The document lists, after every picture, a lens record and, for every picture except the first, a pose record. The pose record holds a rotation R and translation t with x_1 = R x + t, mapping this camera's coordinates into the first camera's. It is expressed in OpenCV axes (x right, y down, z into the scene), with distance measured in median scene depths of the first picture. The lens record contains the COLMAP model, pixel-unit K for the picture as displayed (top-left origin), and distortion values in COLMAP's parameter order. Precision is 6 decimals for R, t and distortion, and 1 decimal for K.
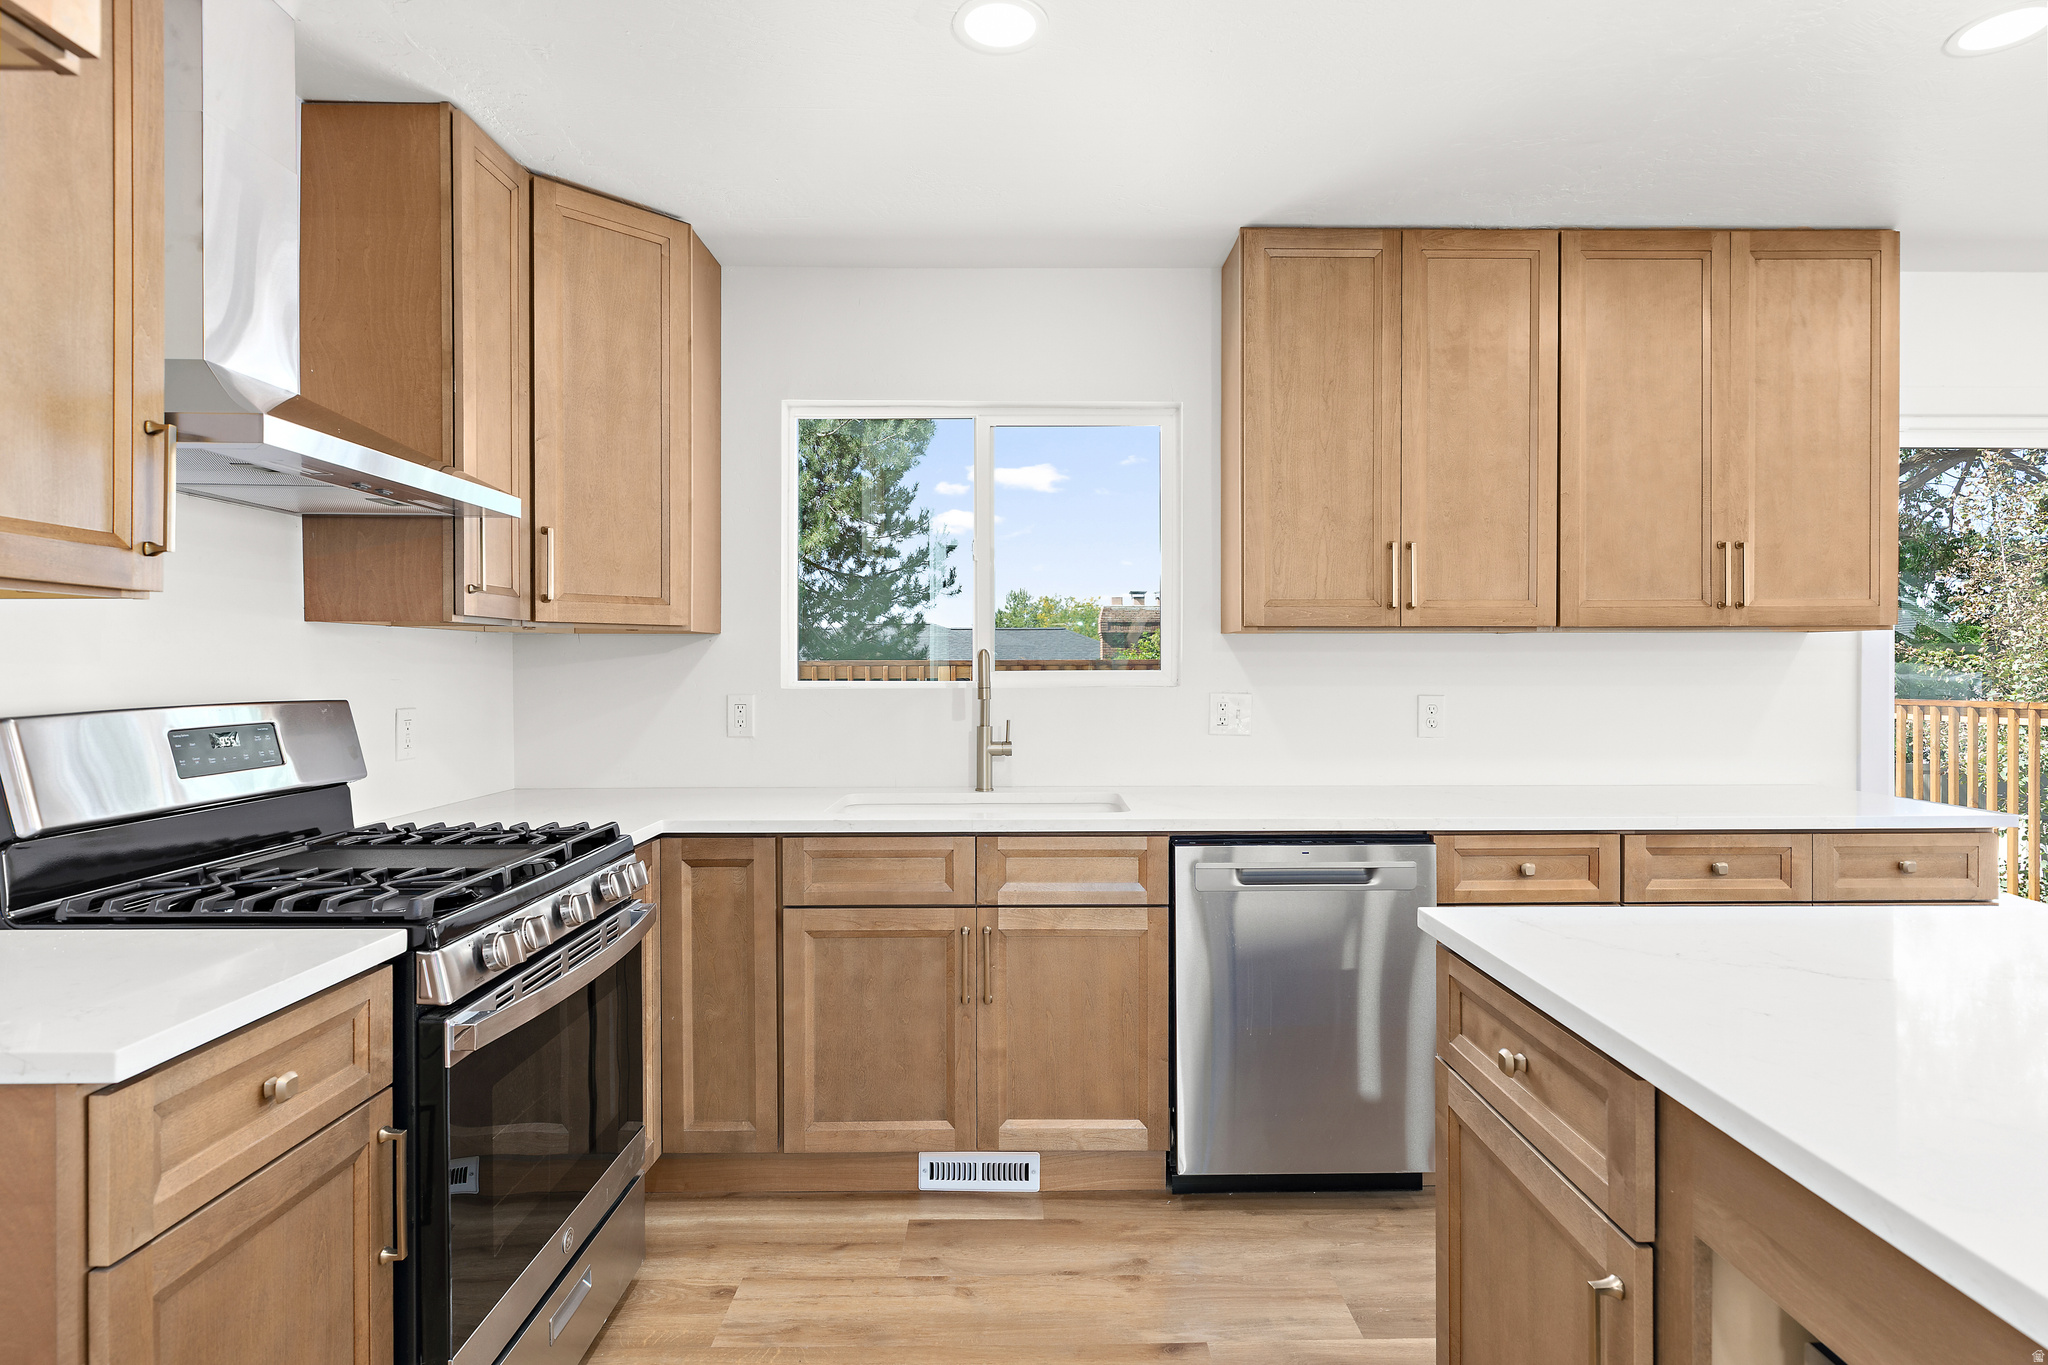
lens RADIAL K [[1085.6, 0, 1033.0], [0, 1085.6, 670.9], [0, 0, 1]] dist [-0.001993, 0.000237]
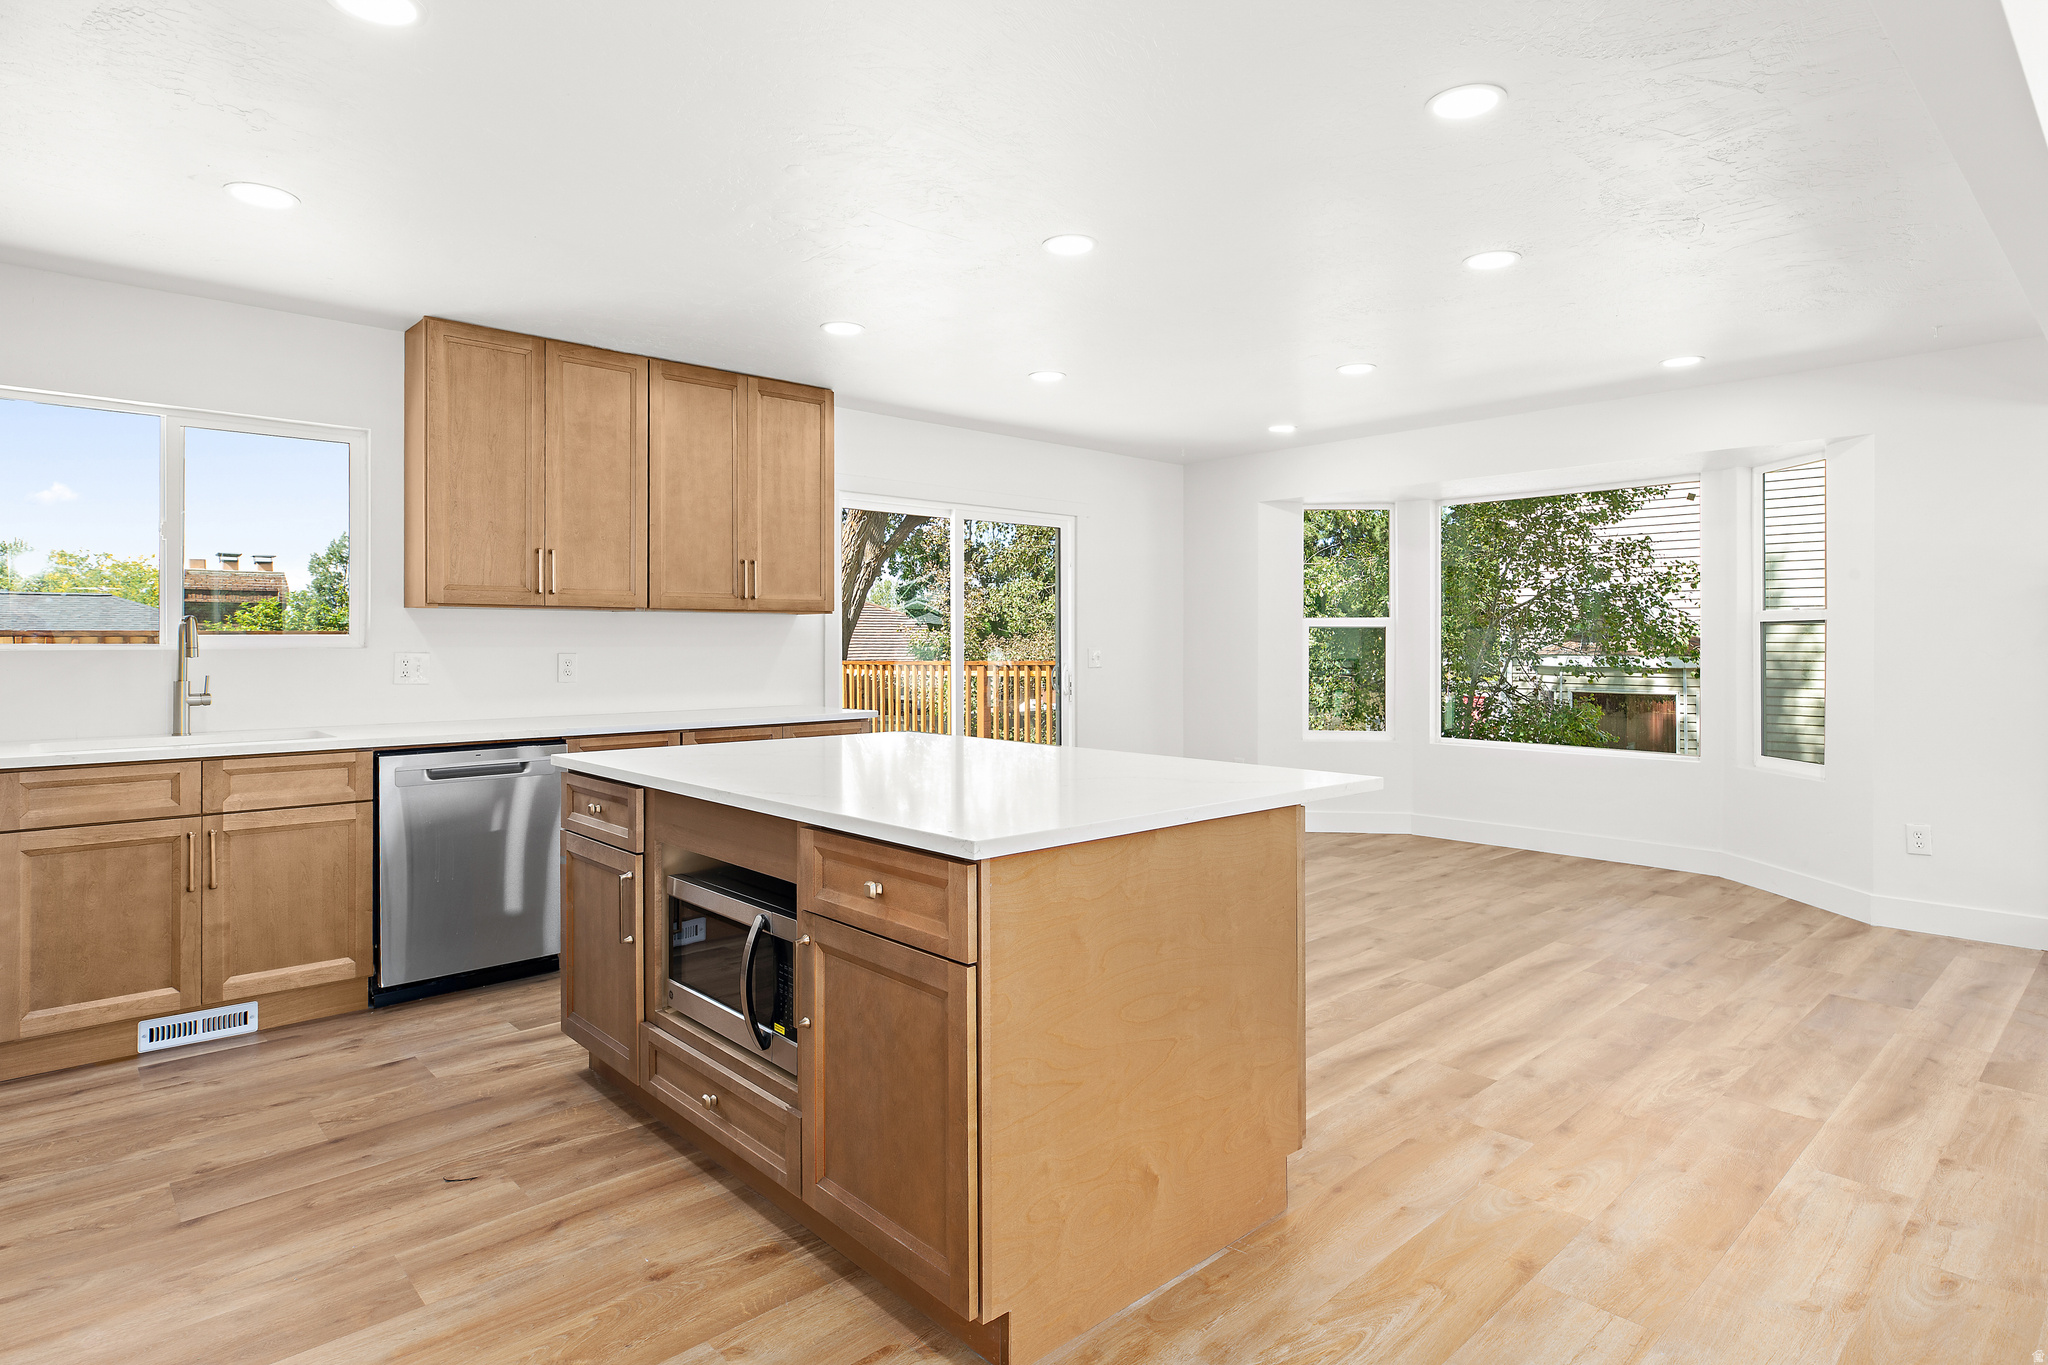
lens RADIAL K [[1097.7, 0, 1032.7], [0, 1097.7, 641.0], [0, 0, 1]] dist [0.001219, 0.002565]
pose [[0.739791, 0.001201, 0.672836, -0.195502], [0.003534, 0.999978, -0.005670, 0.020125], [-0.672827, 0.006573, 0.739770, -0.615370]]
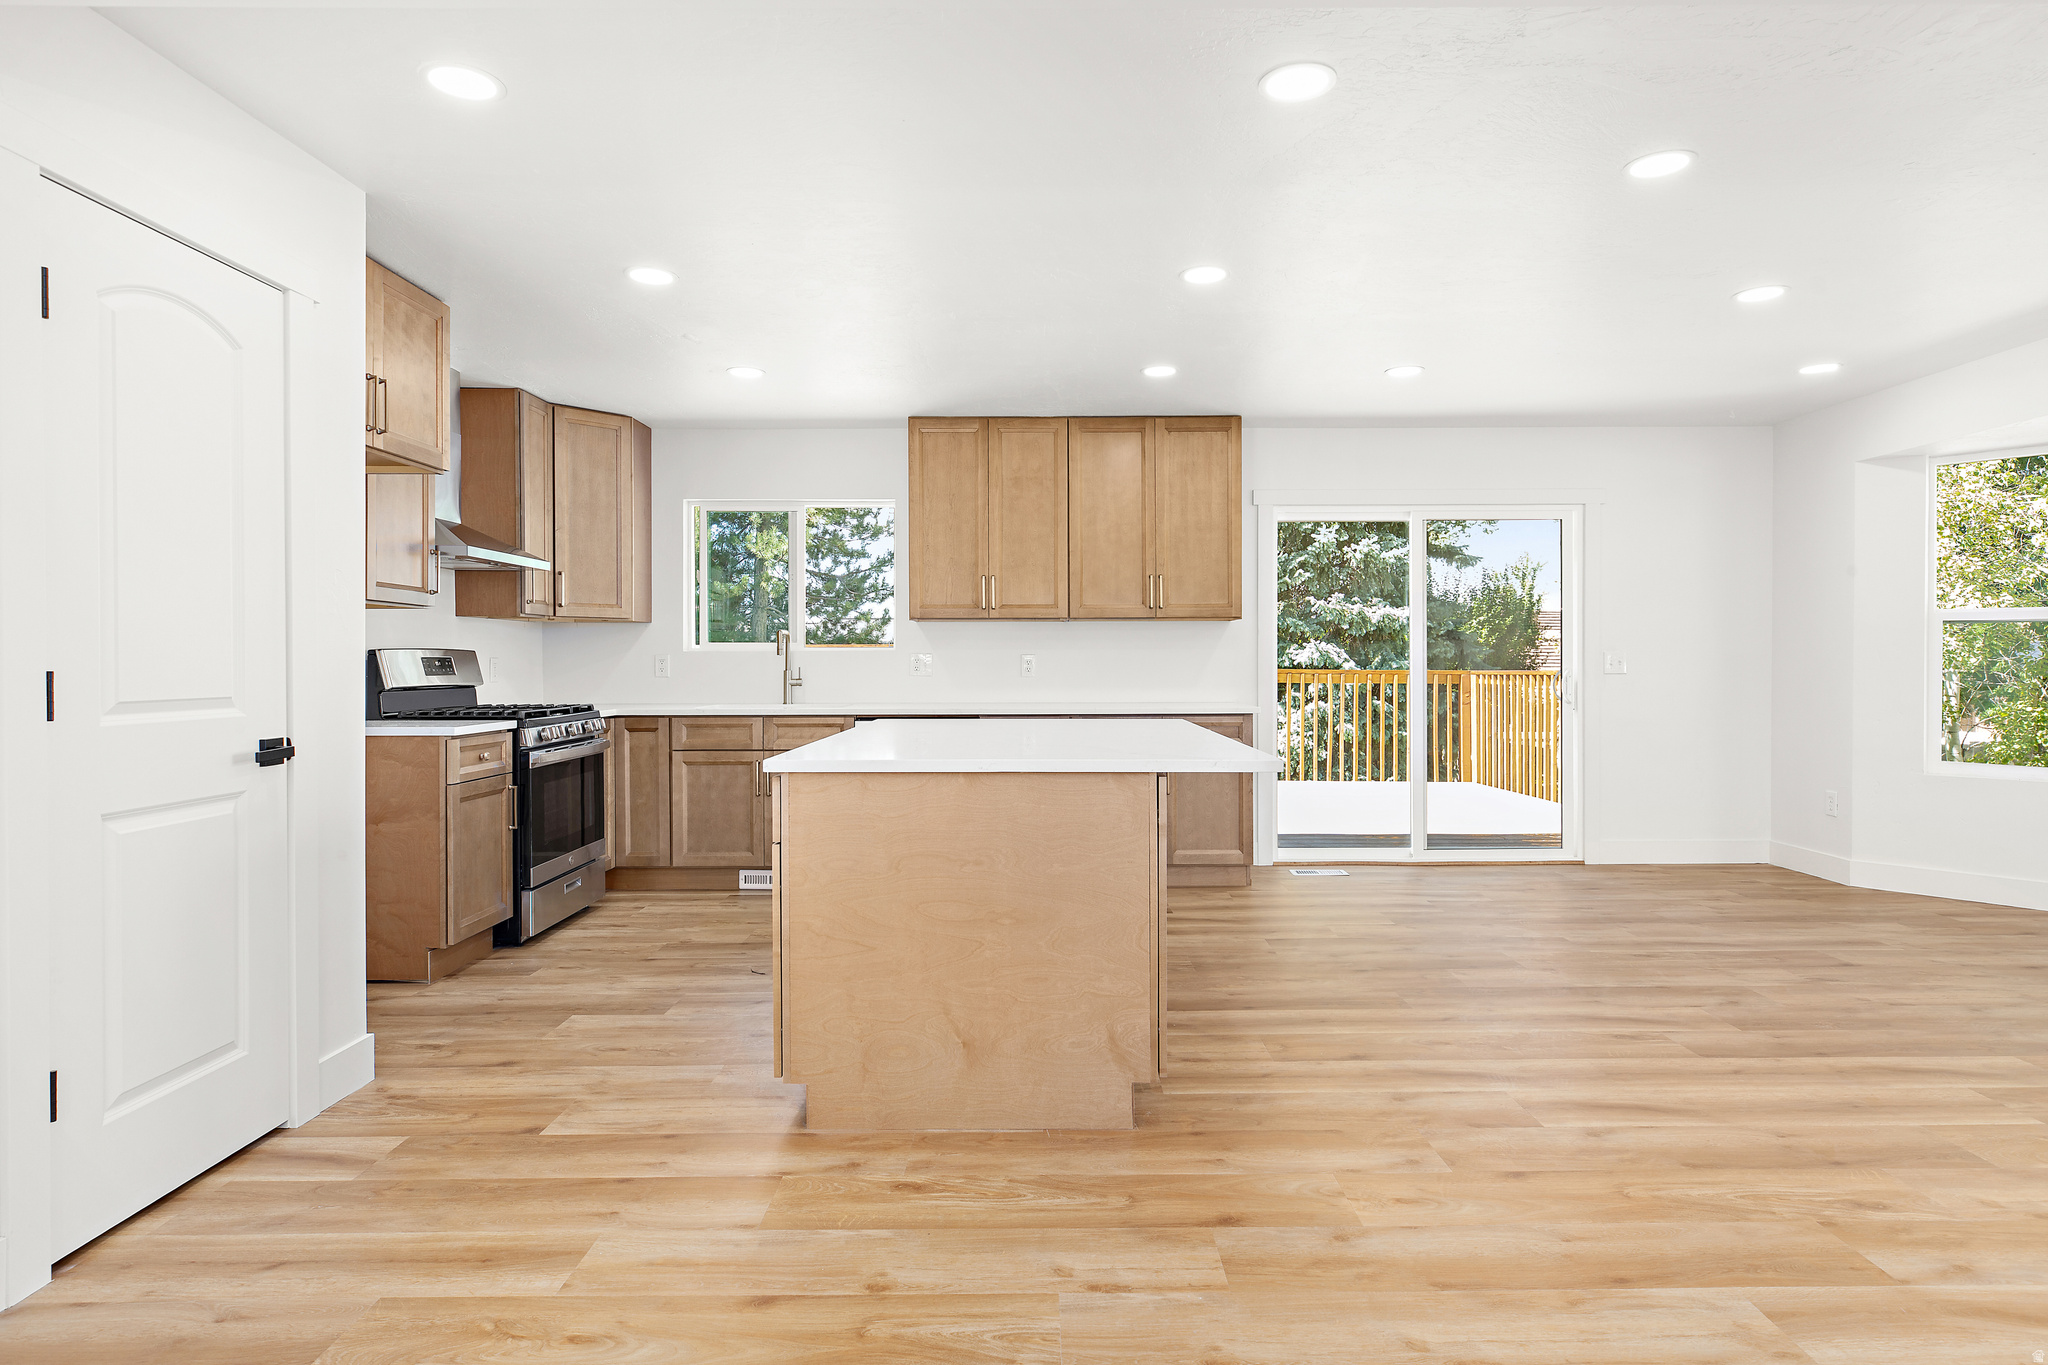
lens RADIAL K [[1094.3, 0, 1024.5], [0, 1094.3, 671.3], [0, 0, 1]] dist [0.000595, 0.000380]
pose [[0.999916, -0.001206, -0.012889, 0.471279], [0.001271, 0.999986, 0.005045, 0.050947], [0.012883, -0.005061, 0.999904, -1.096121]]
